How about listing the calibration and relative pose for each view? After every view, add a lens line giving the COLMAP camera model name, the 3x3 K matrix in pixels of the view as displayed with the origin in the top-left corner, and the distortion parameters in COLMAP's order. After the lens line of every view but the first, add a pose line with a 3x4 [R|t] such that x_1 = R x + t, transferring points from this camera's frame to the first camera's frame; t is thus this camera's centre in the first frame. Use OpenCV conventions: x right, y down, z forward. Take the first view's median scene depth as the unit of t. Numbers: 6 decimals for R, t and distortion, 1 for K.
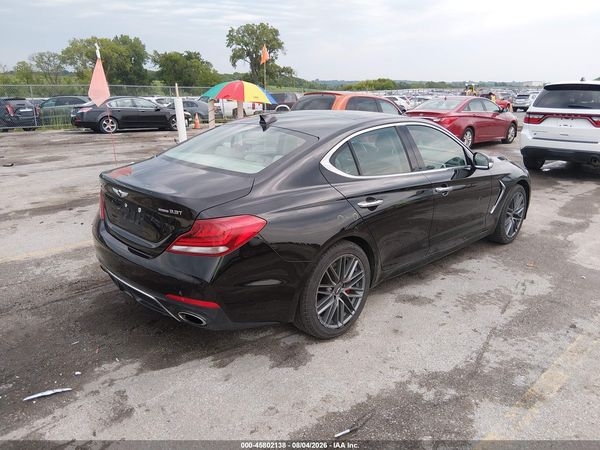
lens RADIAL K [[459.6, 0, 301.7], [0, 459.6, 219.1], [0, 0, 1]] dist [0.093811, -0.169394]
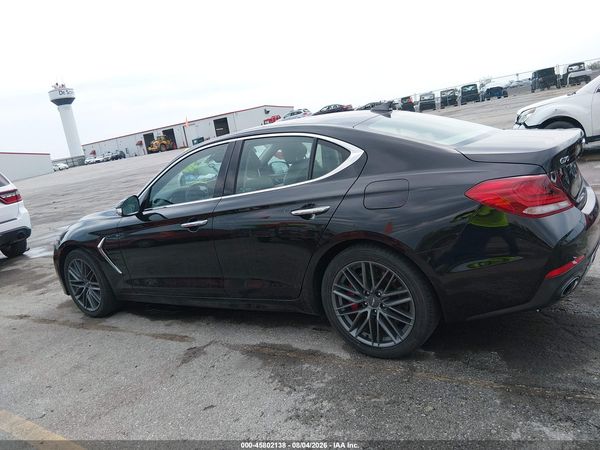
lens RADIAL K [[459.6, 0, 301.7], [0, 459.6, 219.1], [0, 0, 1]] dist [0.093811, -0.169394]
pose [[-0.211154, -0.155247, 0.965045, -0.913751], [0.428306, 0.872779, 0.234118, -0.293776], [-0.878617, 0.462769, -0.117797, 1.284187]]
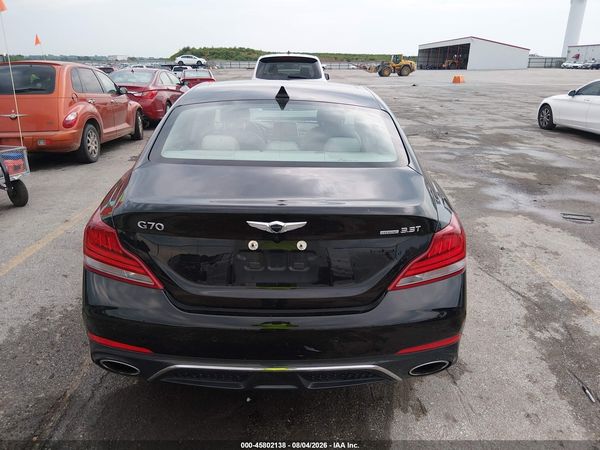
lens RADIAL K [[459.6, 0, 301.7], [0, 459.6, 219.1], [0, 0, 1]] dist [0.093811, -0.169394]
pose [[0.684042, -0.225212, 0.693806, -0.586635], [0.189964, 0.973325, 0.128653, -0.102112], [-0.704273, 0.043794, 0.708577, 0.433564]]
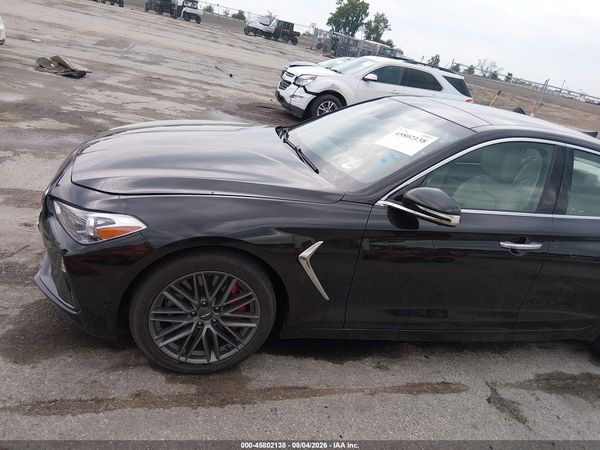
lens RADIAL K [[459.6, 0, 301.7], [0, 459.6, 219.1], [0, 0, 1]] dist [0.093811, -0.169394]
pose [[-0.849435, -0.352690, 0.392517, -0.007454], [-0.073550, 0.815707, 0.573771, -0.559598], [-0.522542, 0.458511, -0.718830, 1.993282]]
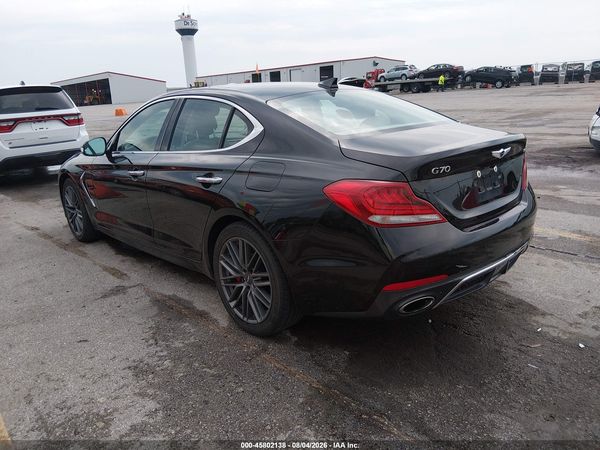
lens RADIAL K [[459.6, 0, 301.7], [0, 459.6, 219.1], [0, 0, 1]] dist [0.093811, -0.169394]
pose [[0.019052, -0.268278, 0.963153, -0.937606], [0.325062, 0.912655, 0.247782, -0.206127], [-0.945501, 0.308364, 0.104595, 0.982567]]
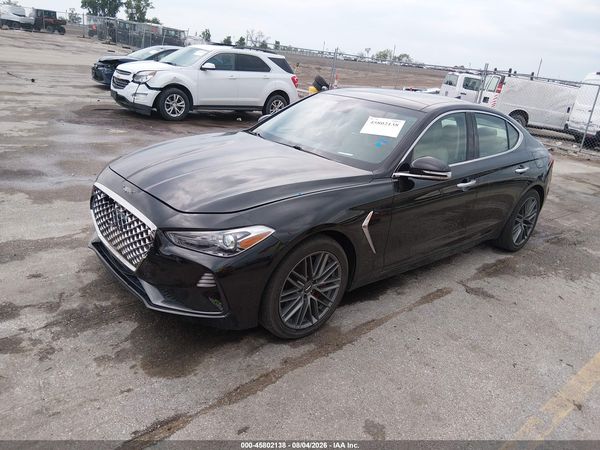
lens RADIAL K [[459.6, 0, 301.7], [0, 459.6, 219.1], [0, 0, 1]] dist [0.093811, -0.169394]
pose [[-0.991072, -0.133269, 0.003940, 0.306835], [-0.106886, 0.811842, 0.574010, -0.635640], [-0.079696, 0.568464, -0.818839, 2.242491]]
